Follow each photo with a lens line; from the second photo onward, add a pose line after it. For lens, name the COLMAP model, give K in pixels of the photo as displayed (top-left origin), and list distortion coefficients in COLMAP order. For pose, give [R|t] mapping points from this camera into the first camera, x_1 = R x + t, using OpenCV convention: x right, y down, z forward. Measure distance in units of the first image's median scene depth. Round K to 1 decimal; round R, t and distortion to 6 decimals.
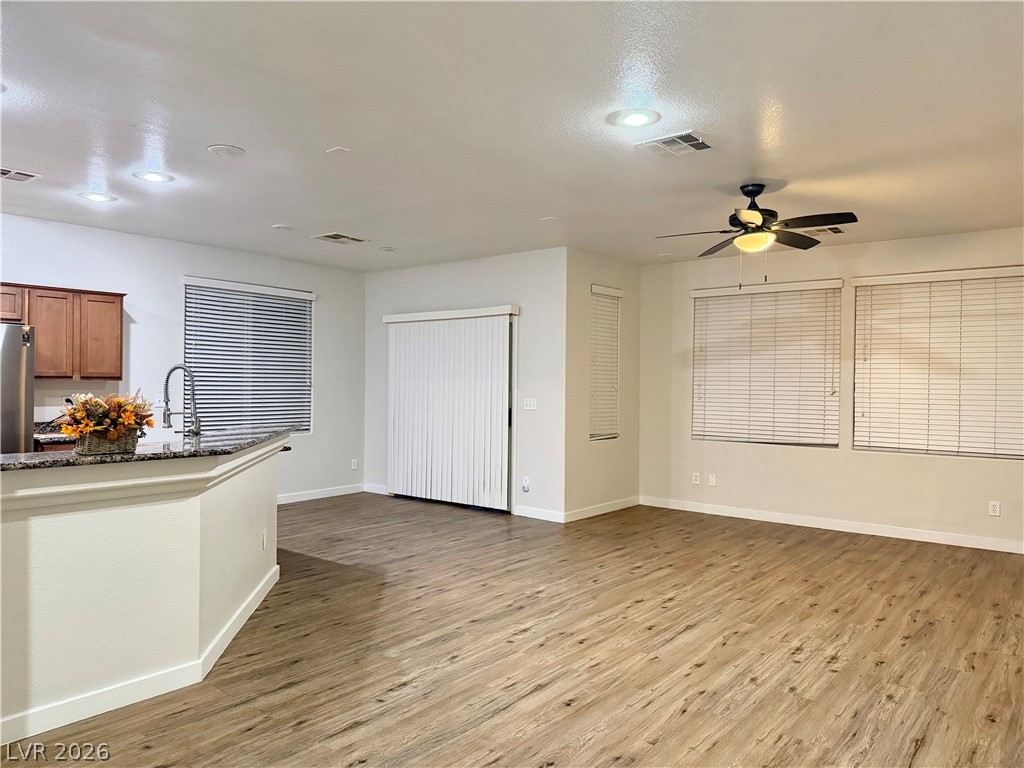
lens RADIAL K [[716.1, 0, 515.3], [0, 716.1, 386.4], [0, 0, 1]] dist [0.095322, -0.144007]
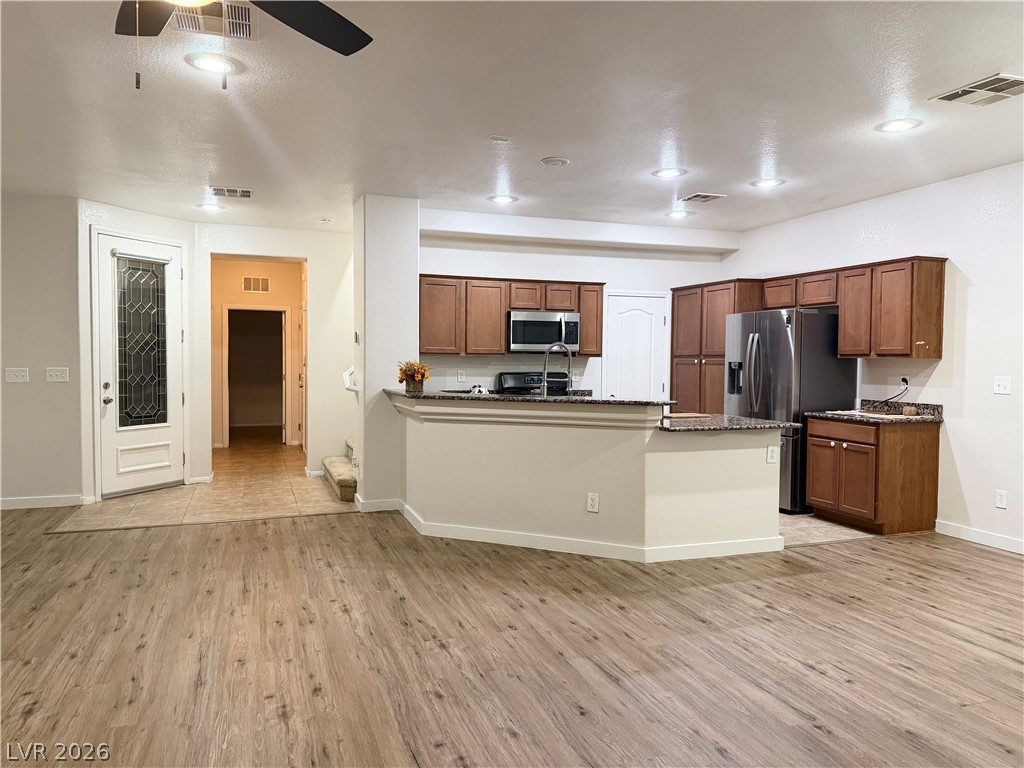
lens RADIAL K [[713.9, 0, 511.8], [0, 713.9, 385.2], [0, 0, 1]] dist [0.118490, -0.186896]
pose [[-0.524841, 0.017512, -0.851020, 0.609137], [-0.016625, 0.999387, 0.030818, 0.007739], [0.851038, 0.030323, -0.524228, 1.452984]]
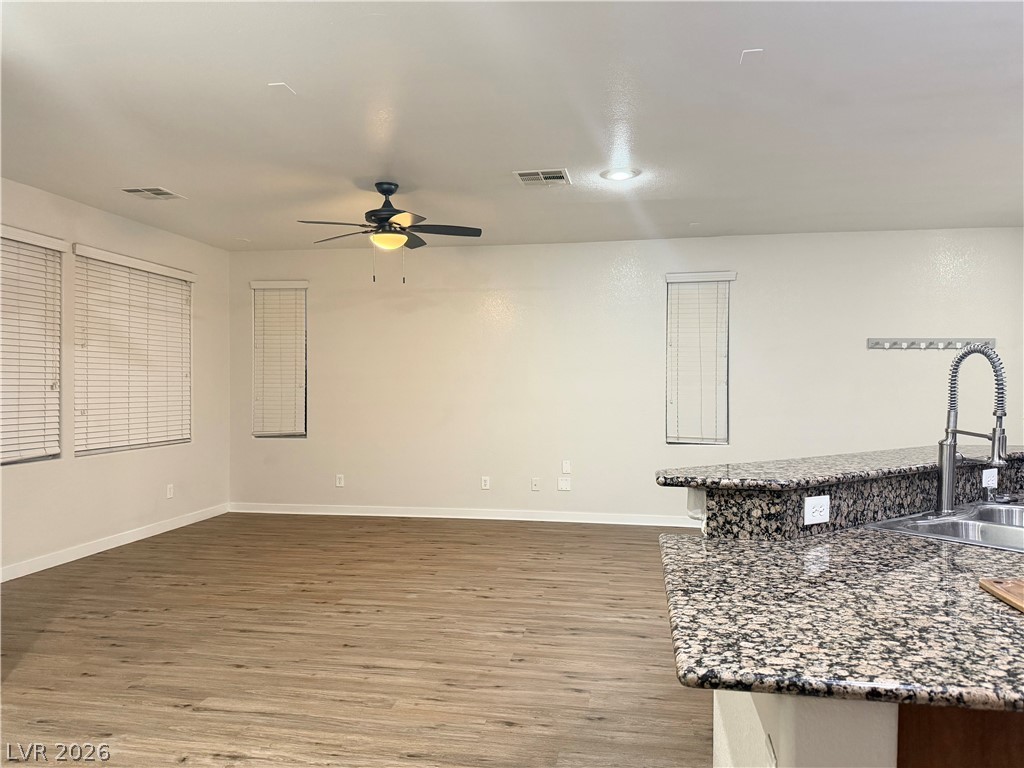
lens RADIAL K [[716.1, 0, 515.3], [0, 716.1, 386.4], [0, 0, 1]] dist [0.095322, -0.144007]
pose [[-0.482715, -0.013670, 0.875671, -0.701558], [-0.001848, 0.999892, 0.014591, -0.005830], [-0.875776, 0.005425, -0.482688, 1.421941]]
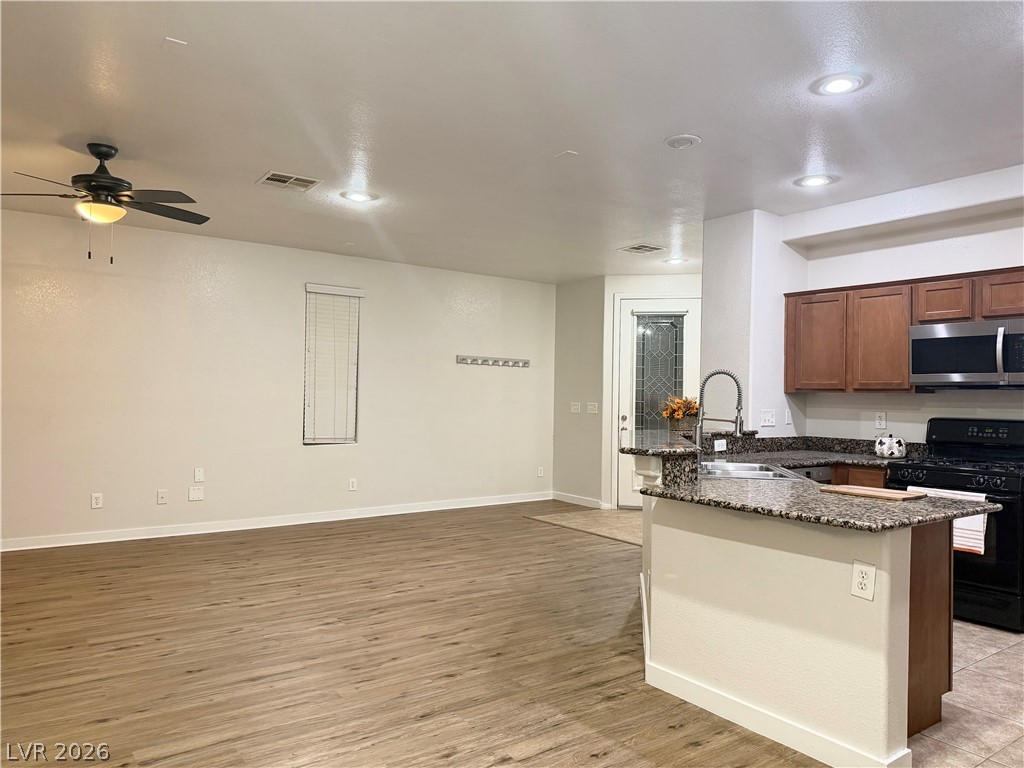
lens RADIAL K [[716.1, 0, 515.3], [0, 716.1, 386.4], [0, 0, 1]] dist [0.095322, -0.144007]
pose [[-0.962477, -0.022804, 0.270404, -0.415849], [-0.025151, 0.999670, -0.005216, 0.003602], [-0.270196, -0.011822, -0.962733, 1.810749]]
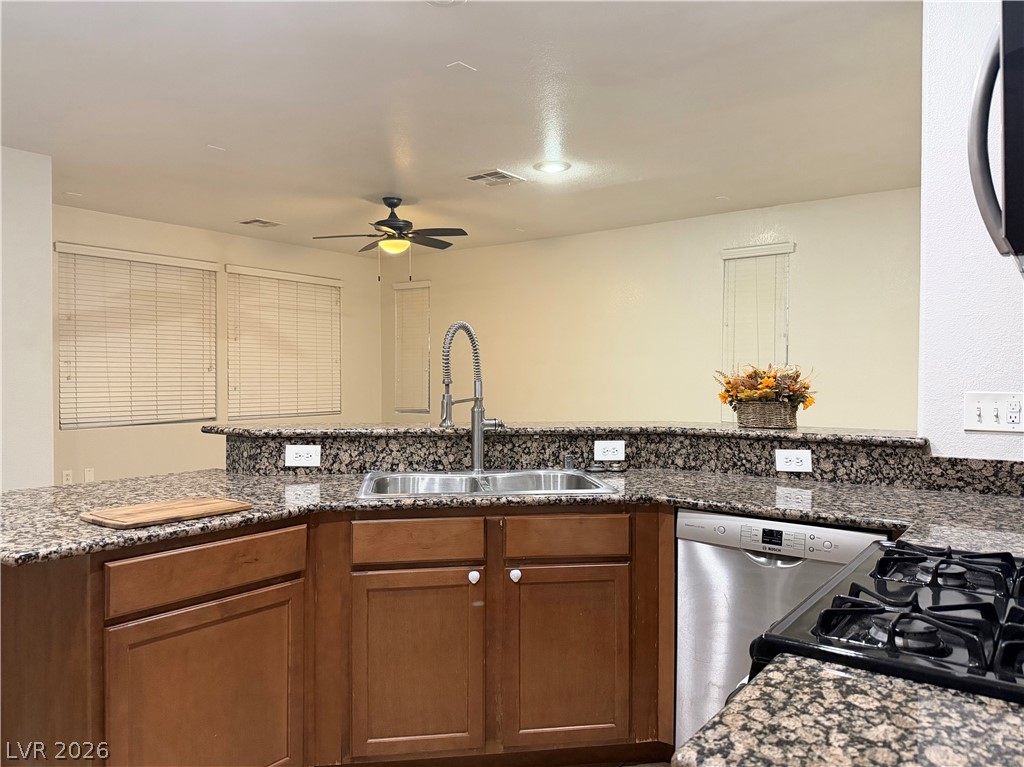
lens RADIAL K [[727.7, 0, 512.0], [0, 727.7, 383.5], [0, 0, 1]] dist [0.139484, -0.221901]
pose [[-0.023699, -0.025288, 0.999399, -0.987427], [0.004194, 0.999669, 0.025394, 0.005893], [-0.999710, 0.004793, -0.023585, 0.881747]]
